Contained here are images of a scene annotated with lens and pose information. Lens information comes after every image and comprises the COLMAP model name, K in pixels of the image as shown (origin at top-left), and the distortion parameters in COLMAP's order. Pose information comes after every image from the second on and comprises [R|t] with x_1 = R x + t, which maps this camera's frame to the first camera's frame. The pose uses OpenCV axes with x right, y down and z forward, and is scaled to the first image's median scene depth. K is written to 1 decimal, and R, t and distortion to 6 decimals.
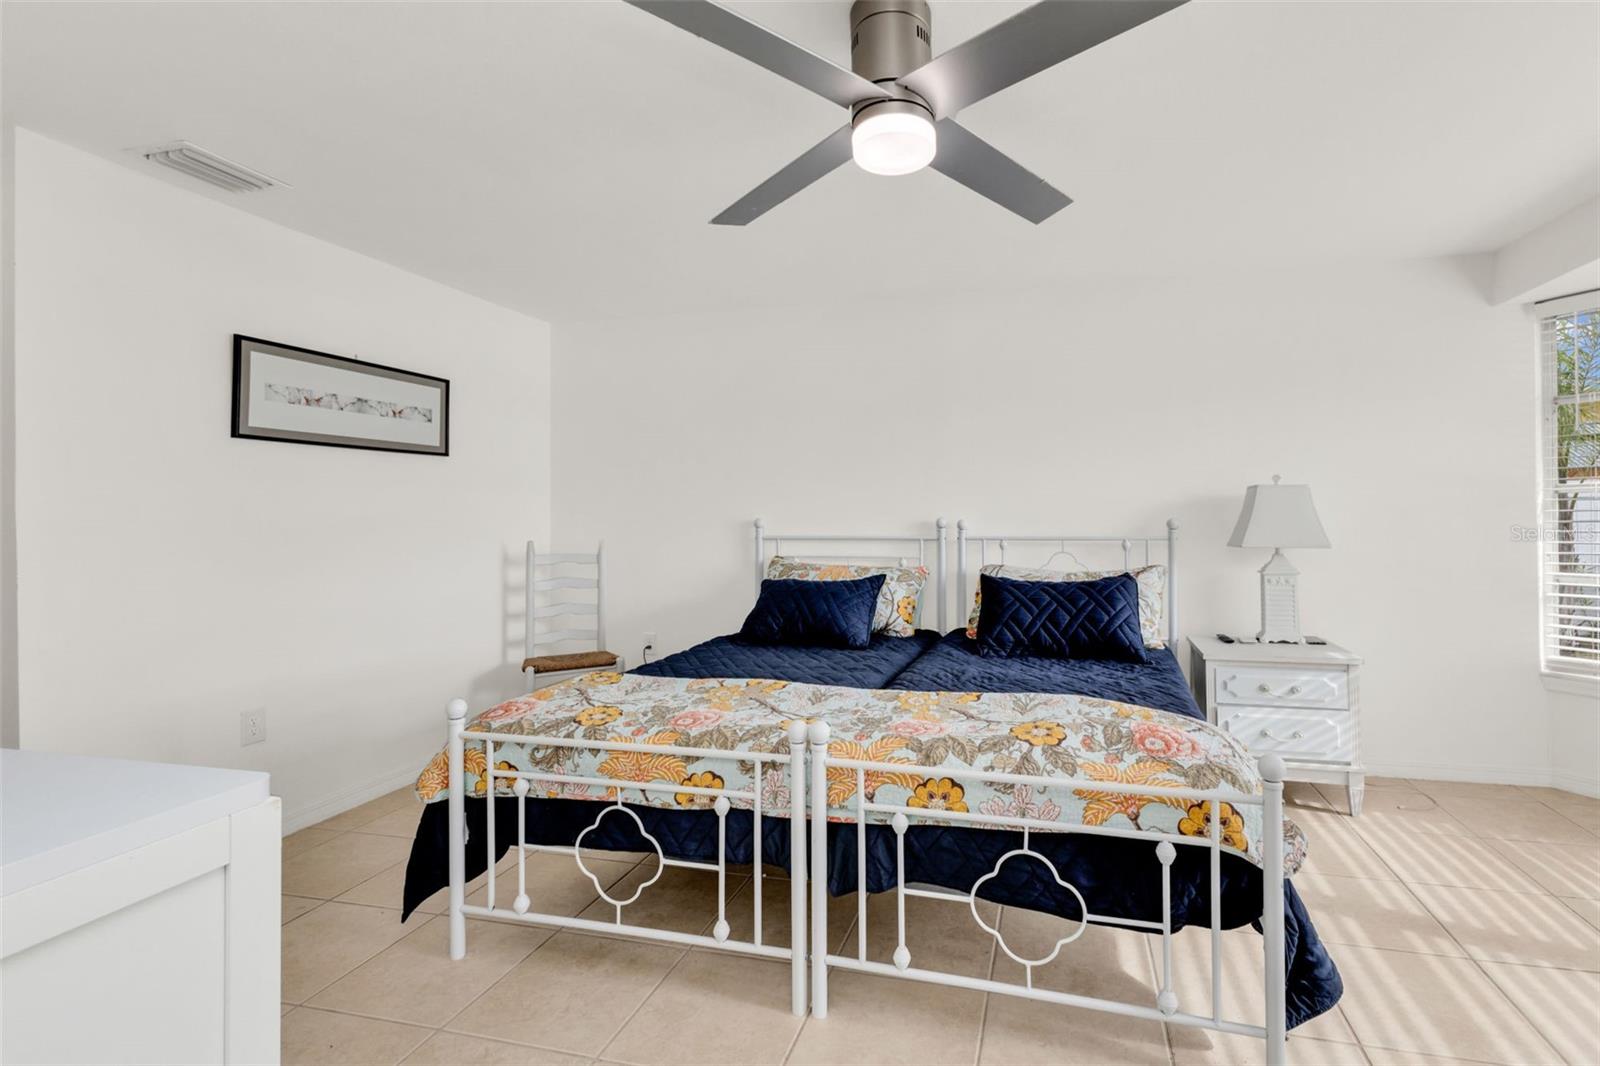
lens RADIAL K [[725.4, 0, 847.9], [0, 725.4, 519.5], [0, 0, 1]] dist [0.008300, -0.000001]
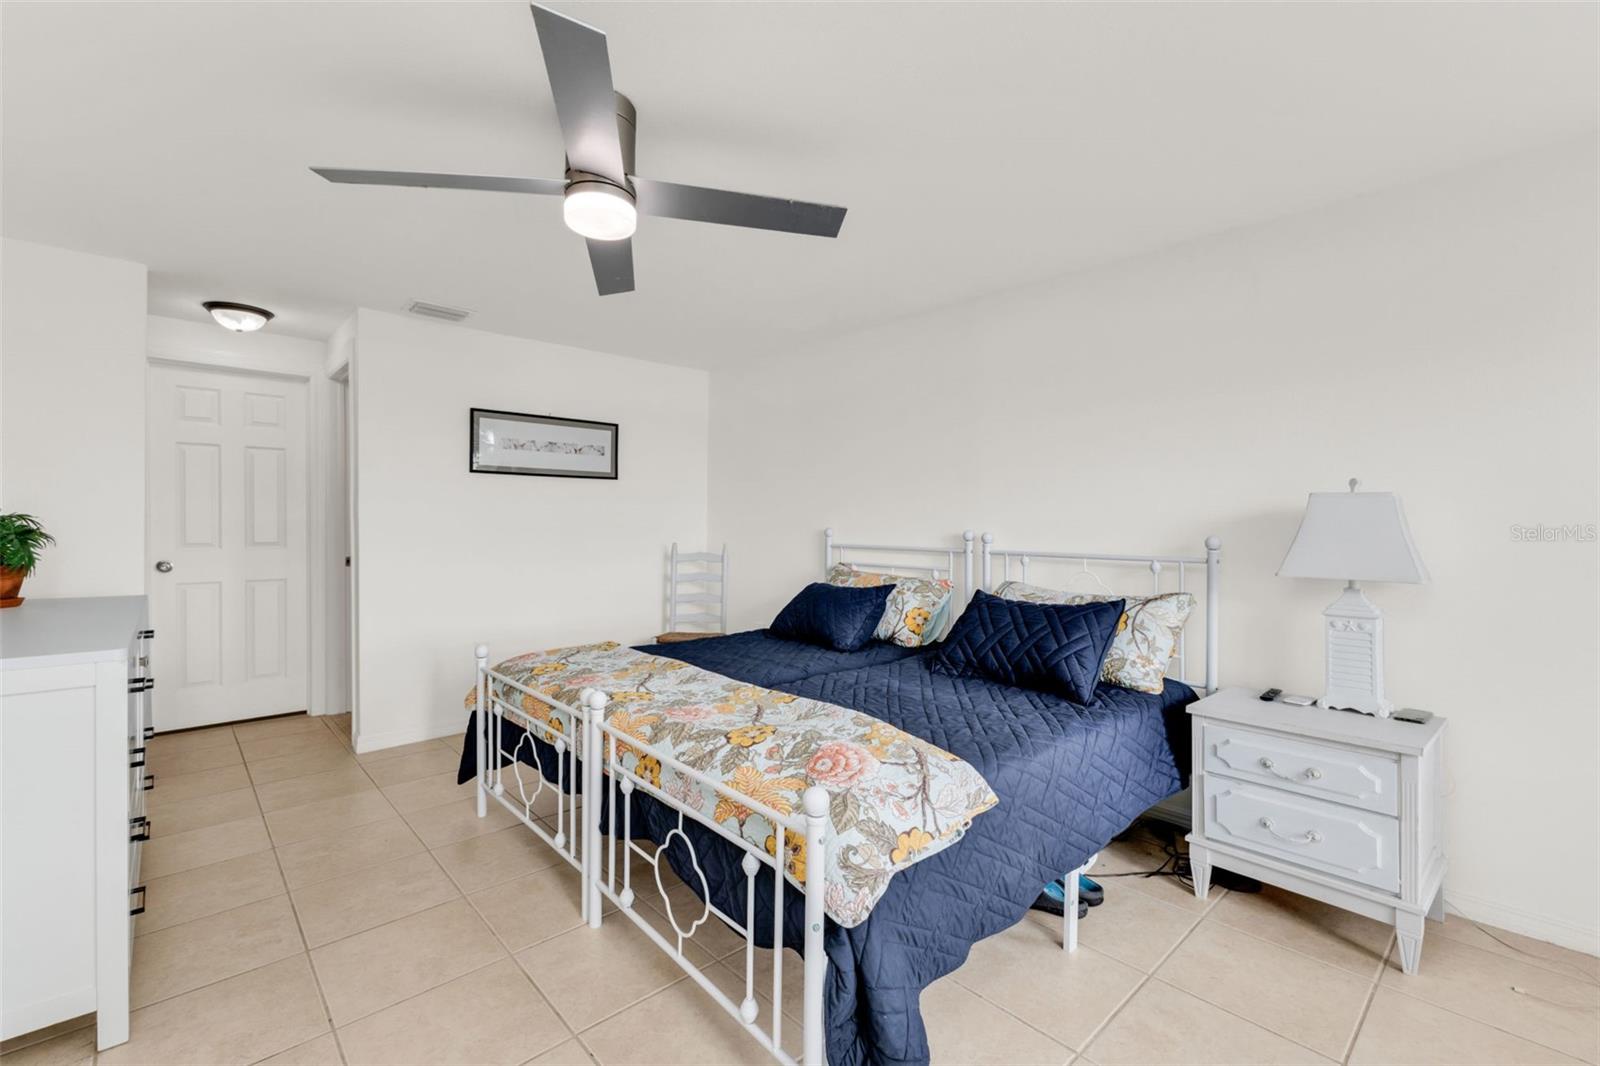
lens RADIAL K [[687.2, 0, 802.2], [0, 687.2, 531.7], [0, 0, 1]] dist [0.007730, -0.000731]
pose [[0.829373, 0.018898, -0.558376, 0.532180], [-0.015749, 0.999821, 0.010445, -0.007605], [0.558474, 0.000131, 0.829522, 0.128560]]
